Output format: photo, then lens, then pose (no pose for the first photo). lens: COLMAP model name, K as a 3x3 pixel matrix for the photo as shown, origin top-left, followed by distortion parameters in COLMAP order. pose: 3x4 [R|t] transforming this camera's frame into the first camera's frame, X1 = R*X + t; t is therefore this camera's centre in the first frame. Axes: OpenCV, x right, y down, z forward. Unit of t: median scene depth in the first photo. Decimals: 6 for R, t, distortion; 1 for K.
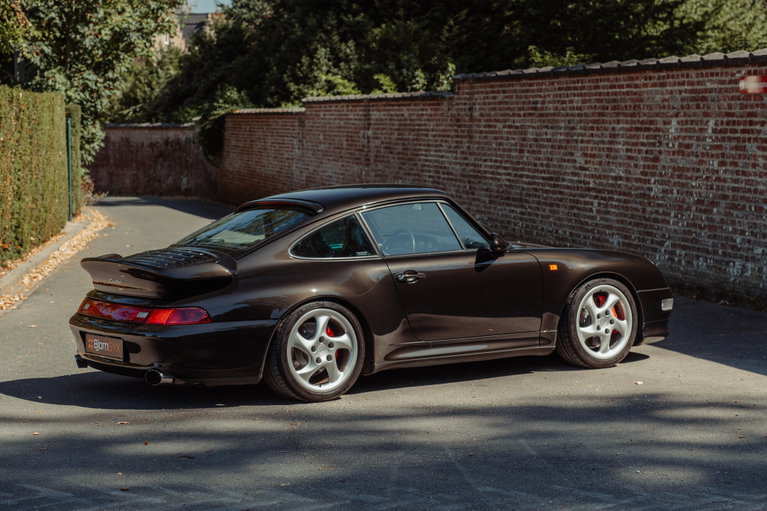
lens RADIAL K [[2370.9, 0, 226.3], [0, 2370.9, 334.7], [0, 0, 1]] dist [-0.097504, -0.348583]
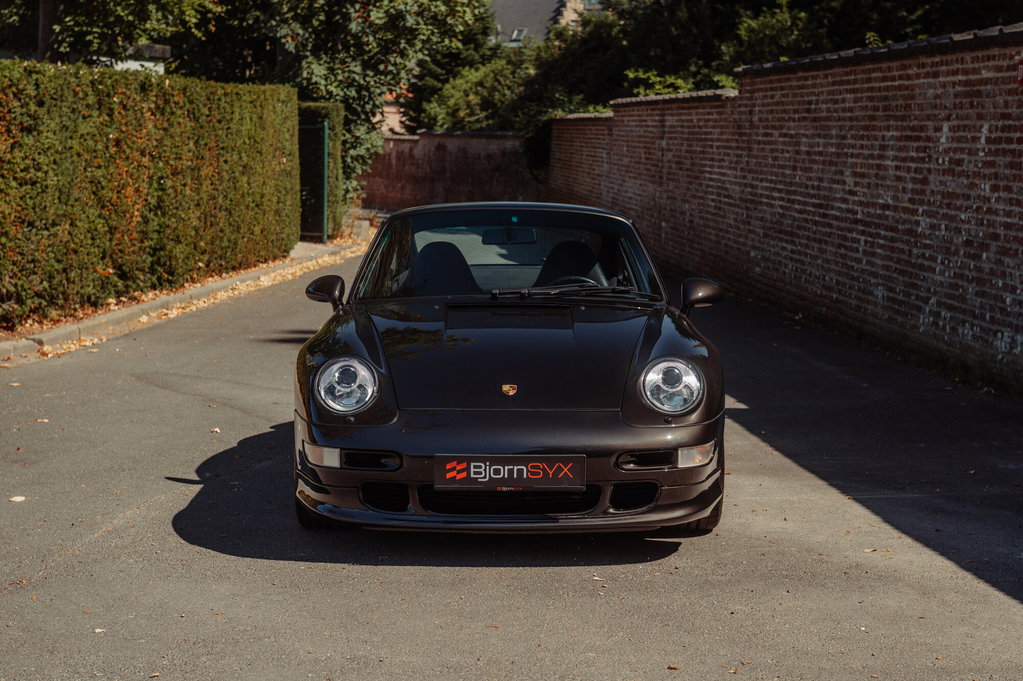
lens RADIAL K [[2419.9, 0, 401.5], [0, 2419.9, 367.4], [0, 0, 1]] dist [0.067826, -0.045680]
pose [[0.985592, 0.037948, -0.164830, 0.146671], [-0.037288, 0.999279, 0.007102, -0.017524], [0.164981, -0.000853, 0.986296, 0.252419]]
